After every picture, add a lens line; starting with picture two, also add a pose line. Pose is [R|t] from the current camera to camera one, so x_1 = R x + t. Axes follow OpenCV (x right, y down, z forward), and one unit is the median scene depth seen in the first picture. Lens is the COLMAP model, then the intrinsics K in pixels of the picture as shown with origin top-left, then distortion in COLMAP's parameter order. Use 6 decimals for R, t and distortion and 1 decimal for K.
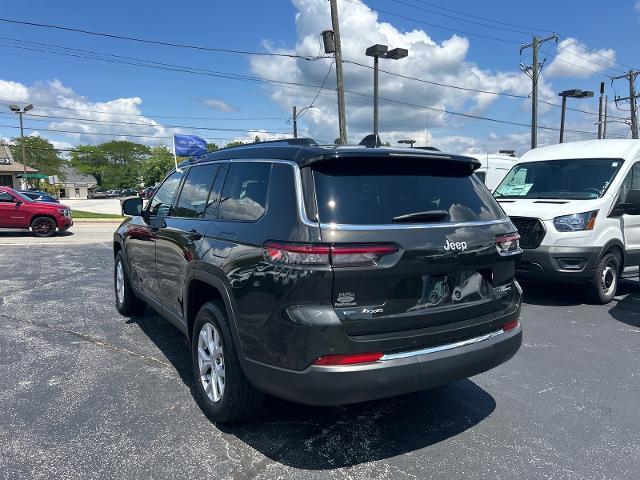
lens RADIAL K [[481.5, 0, 319.7], [0, 481.5, 240.6], [0, 0, 1]] dist [0.002888, -0.003228]
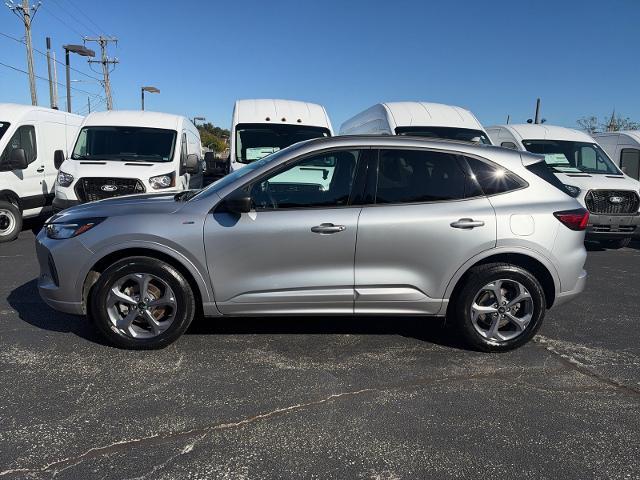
lens RADIAL K [[463.4, 0, 320.0], [0, 463.4, 240.0], [0, 0, 1]] dist [-0.011443, -0.006151]
pose [[0.457358, -0.138112, 0.878492, -0.196818], [0.049664, 0.990291, 0.129832, -0.016603], [-0.887895, -0.015751, 0.459777, 0.148230]]
